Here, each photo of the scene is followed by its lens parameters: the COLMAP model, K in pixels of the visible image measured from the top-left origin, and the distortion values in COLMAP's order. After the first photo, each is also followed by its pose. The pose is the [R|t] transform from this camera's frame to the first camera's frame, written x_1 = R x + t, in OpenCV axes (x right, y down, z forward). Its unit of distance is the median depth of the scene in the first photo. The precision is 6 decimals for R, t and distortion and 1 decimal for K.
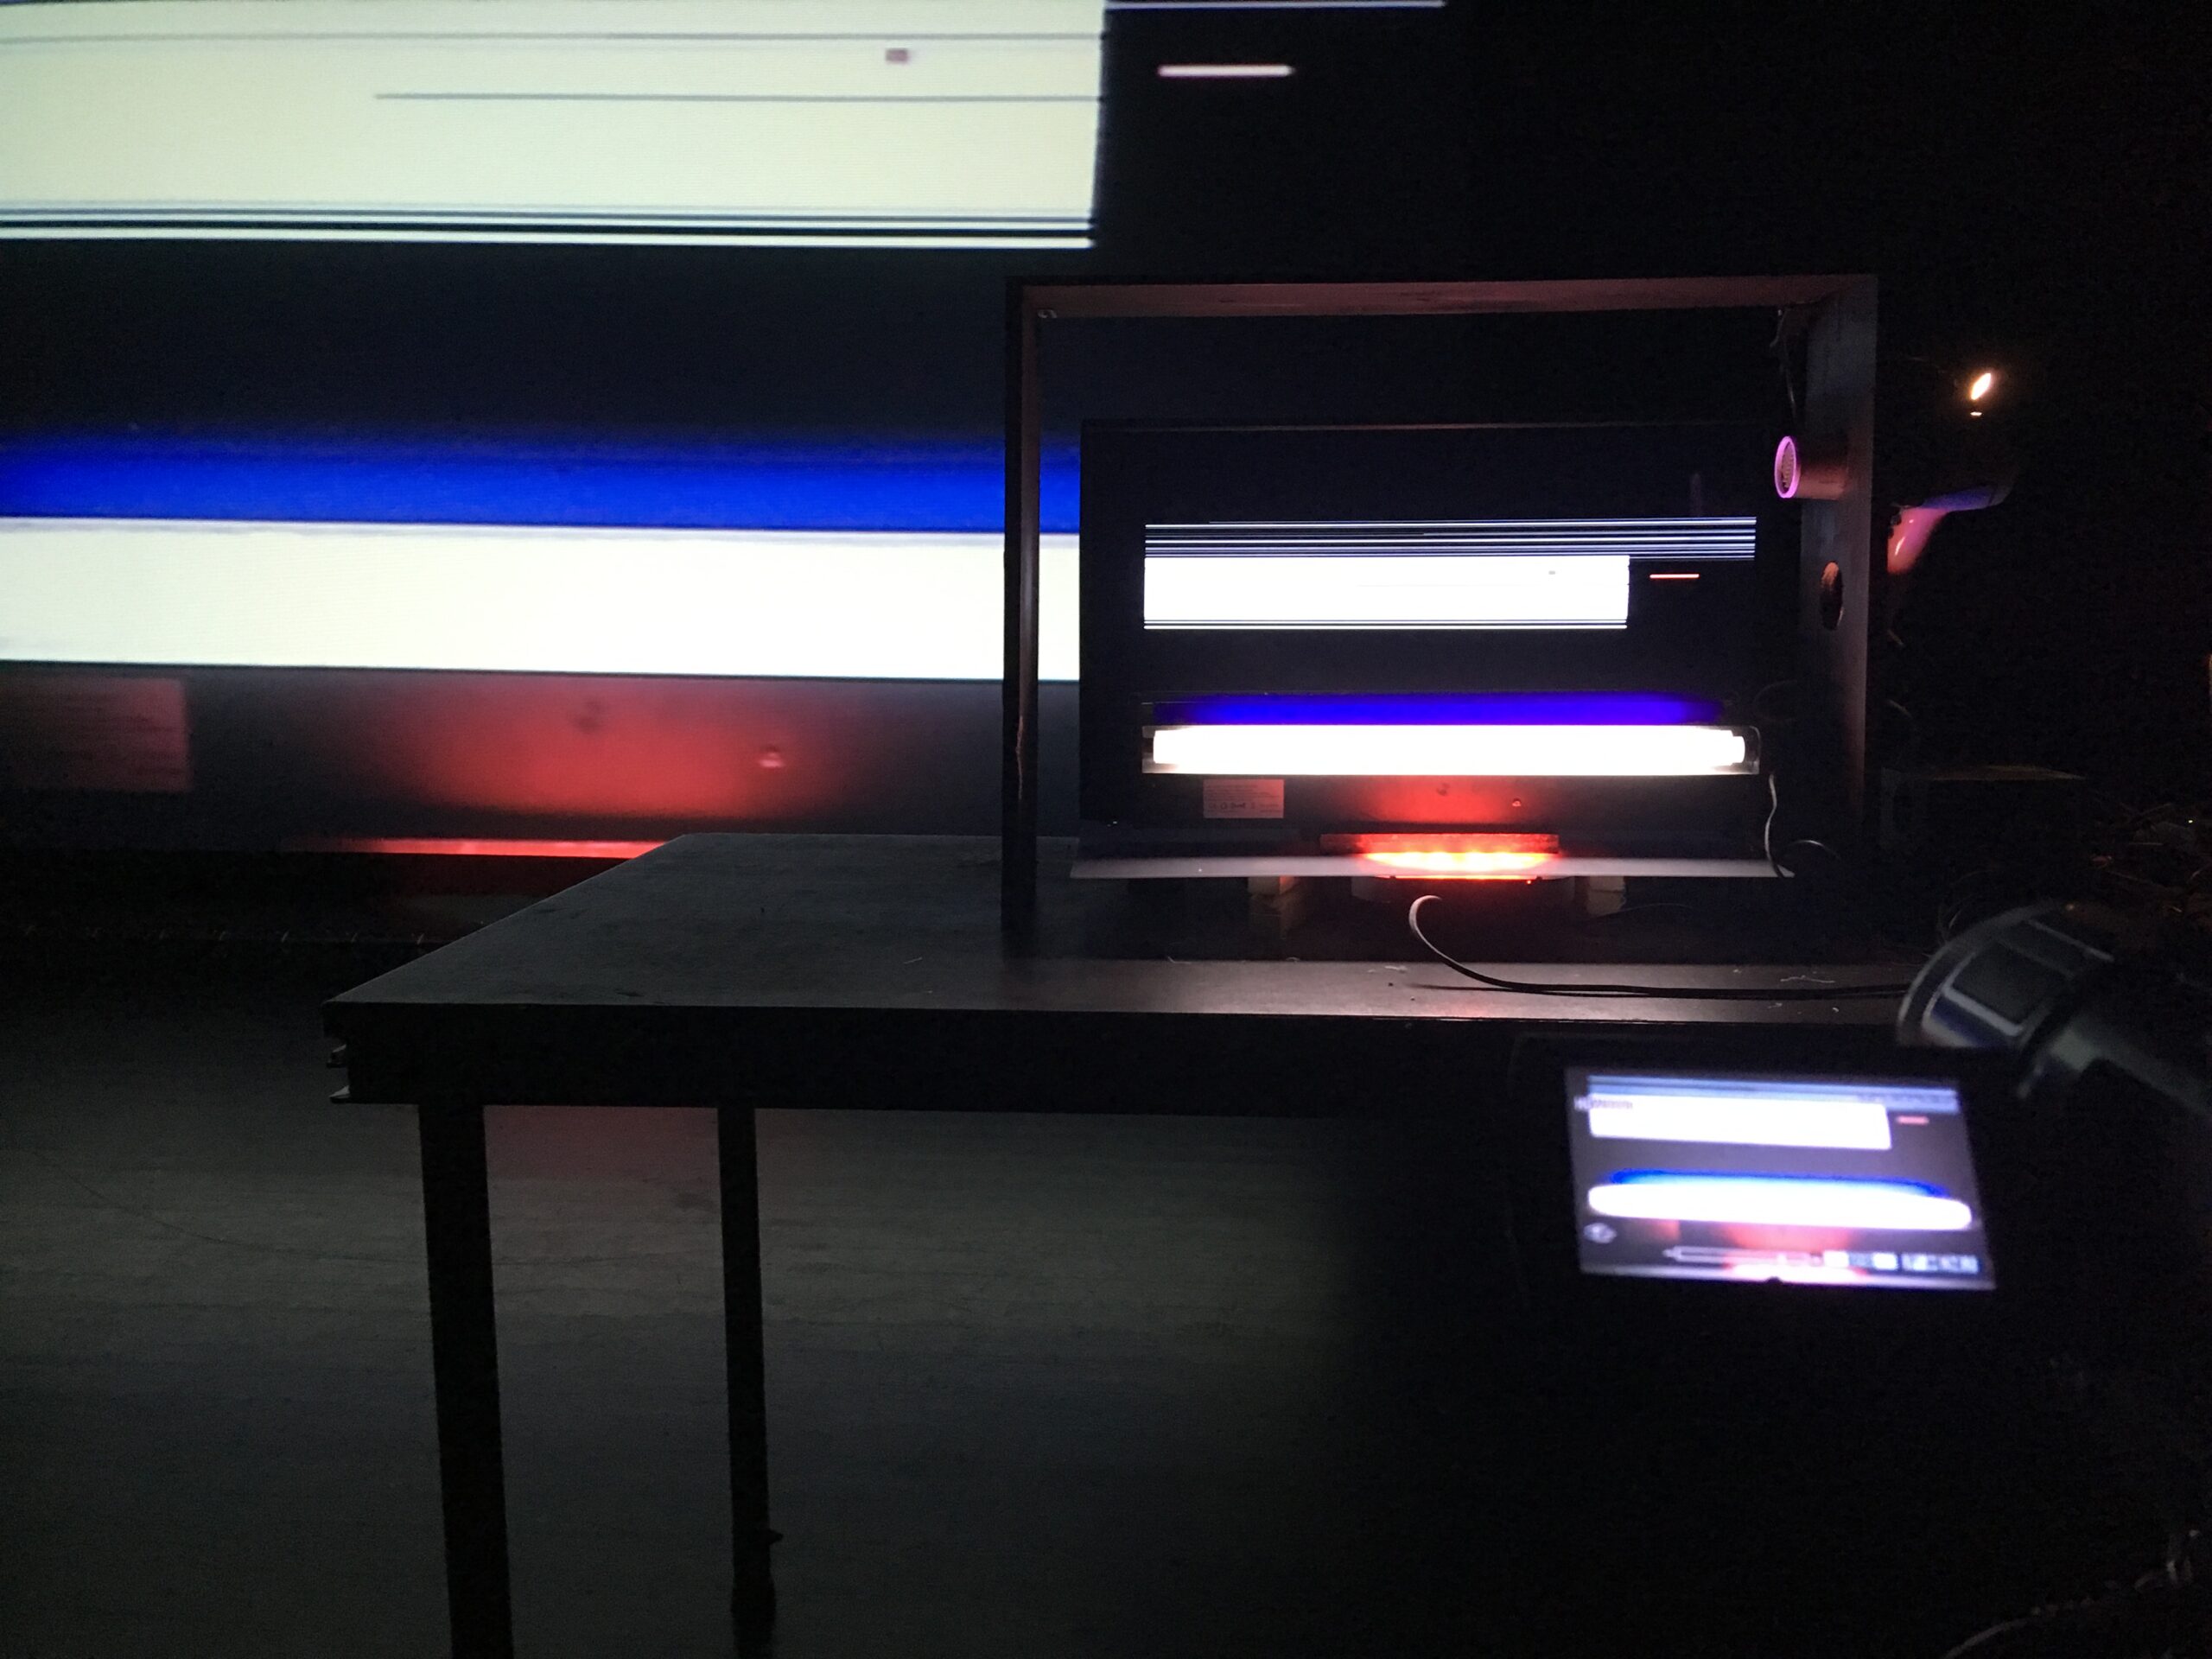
lens RADIAL K [[1858.8, 0, 1106.3], [0, 1858.8, 794.9], [0, 0, 1]] dist [-0.008449, 0.124736]
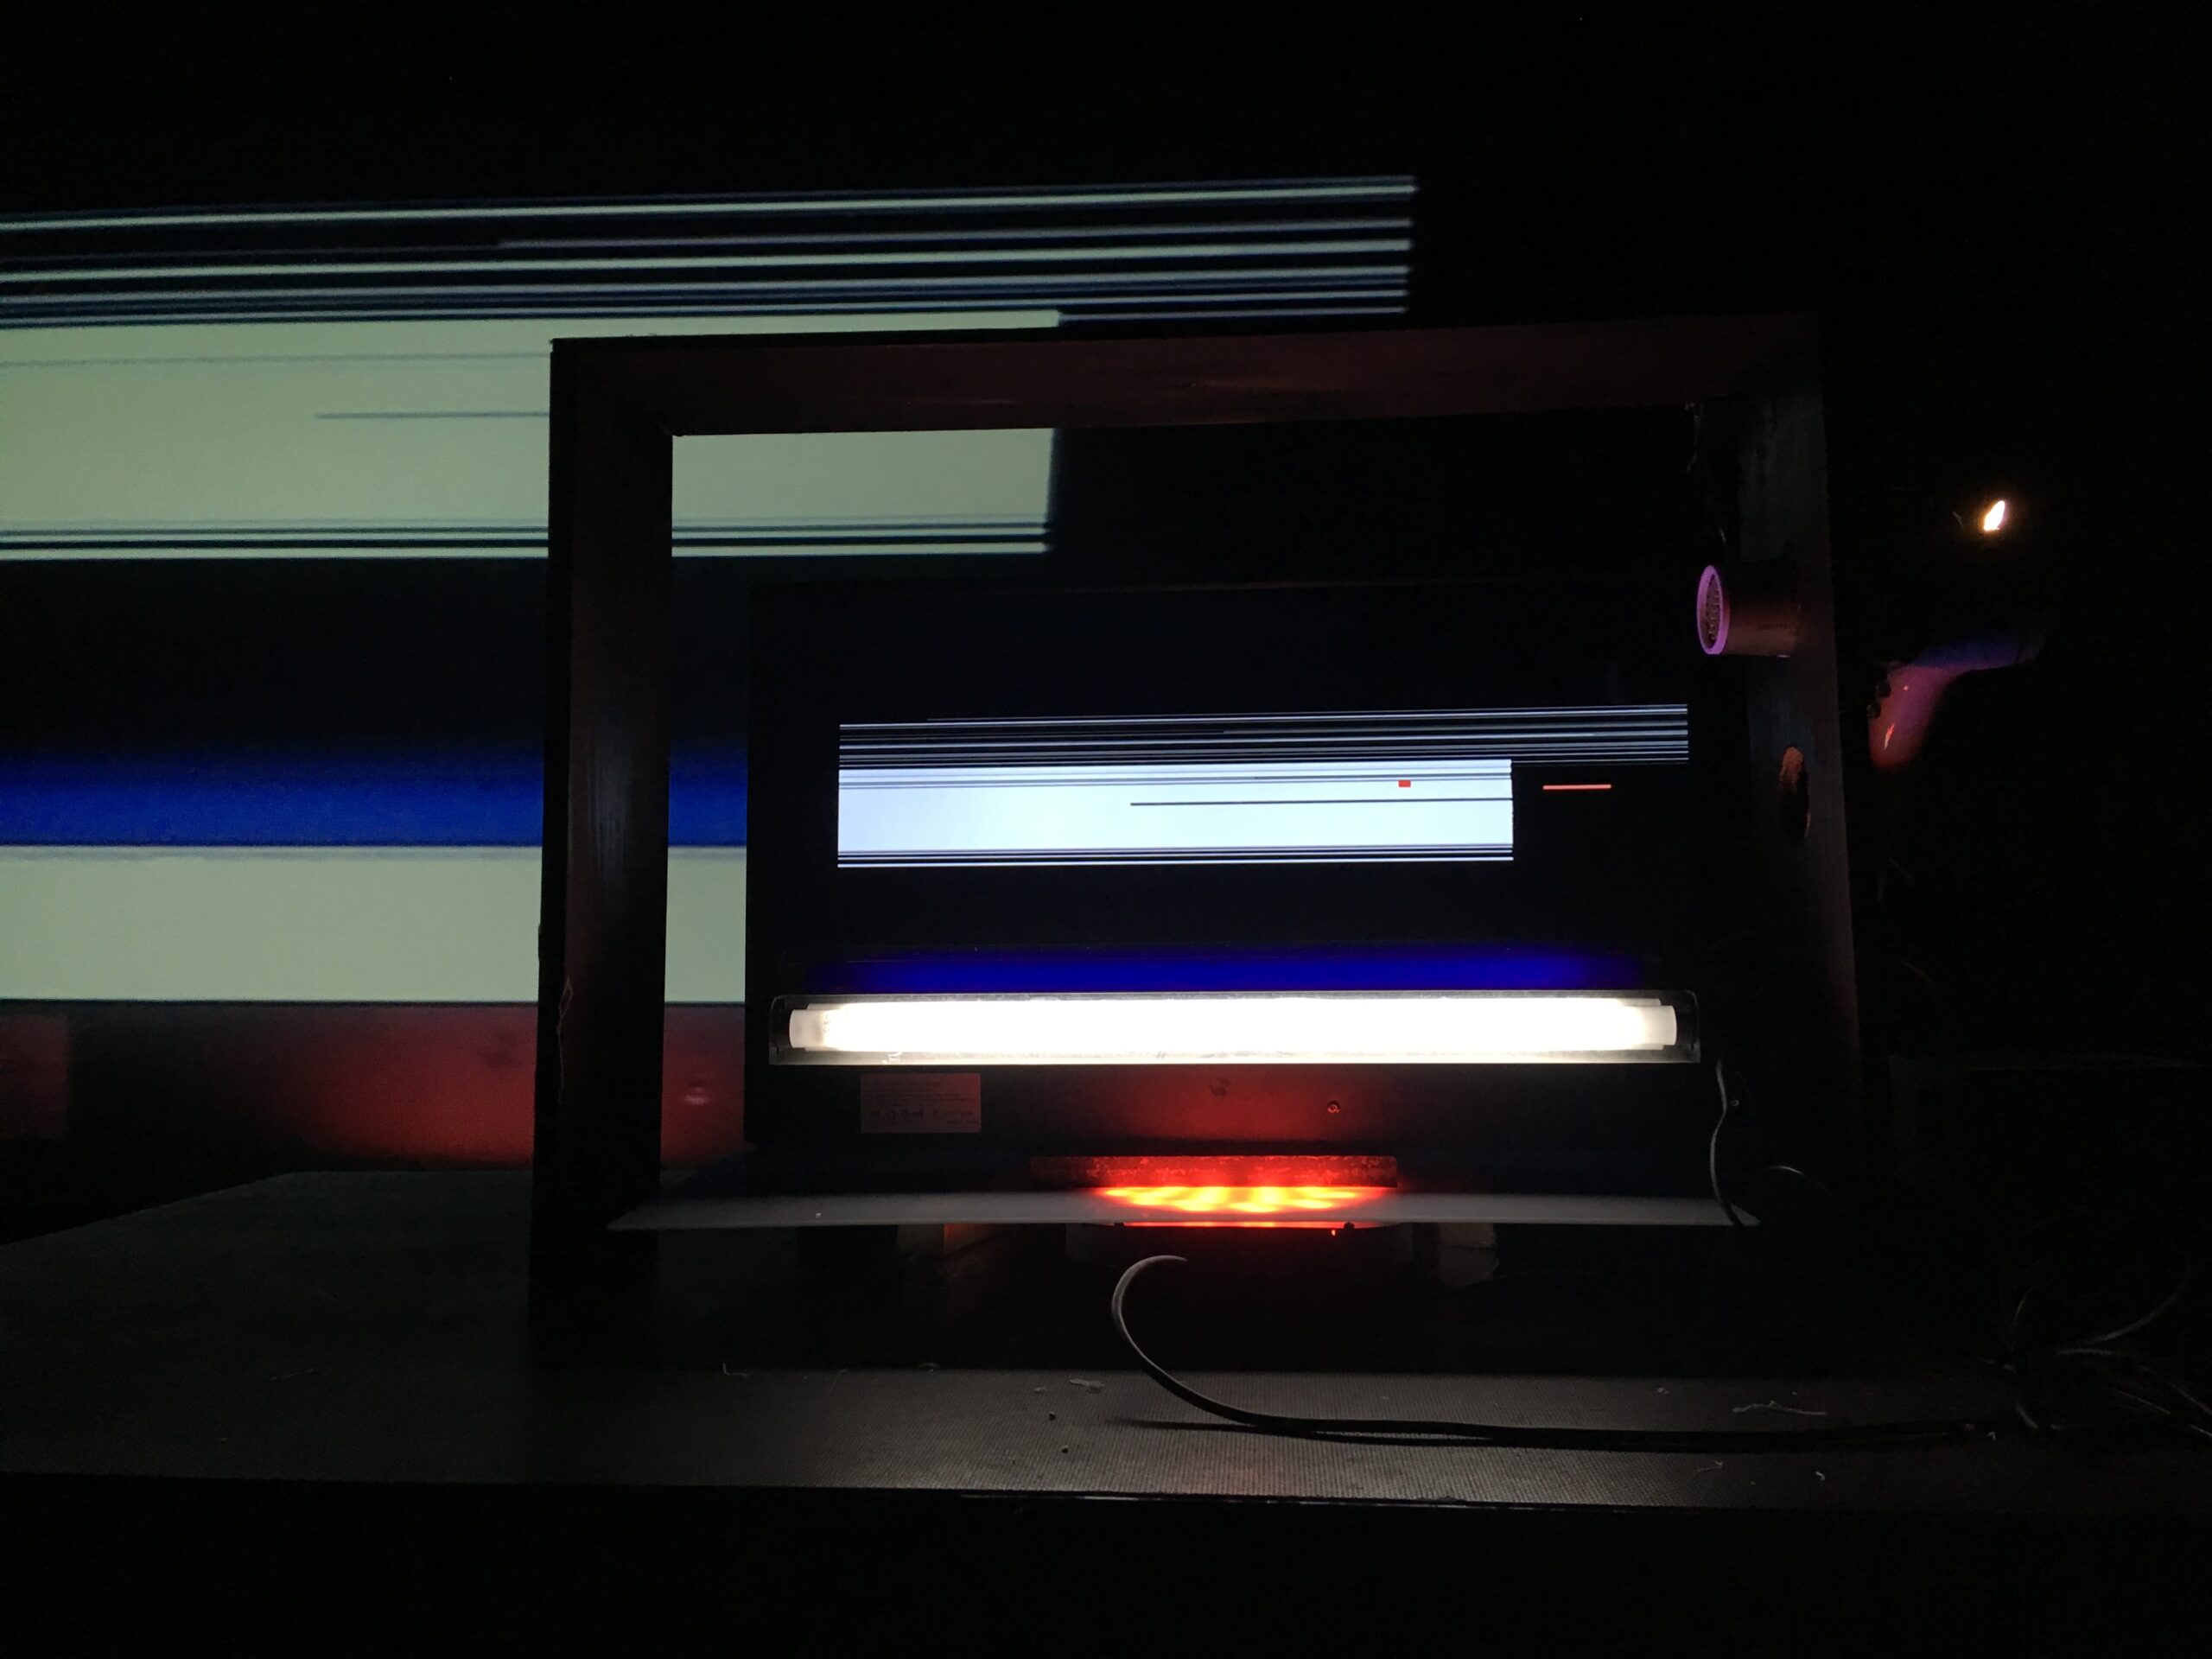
lens RADIAL K [[1837.0, 0, 1113.1], [0, 1837.0, 796.6], [0, 0, 1]] dist [0.108909, -0.183535]
pose [[0.999856, -0.006639, -0.015632, 0.154754], [0.003668, 0.983121, -0.182920, 0.015325], [0.016582, 0.182836, 0.983004, 0.338344]]
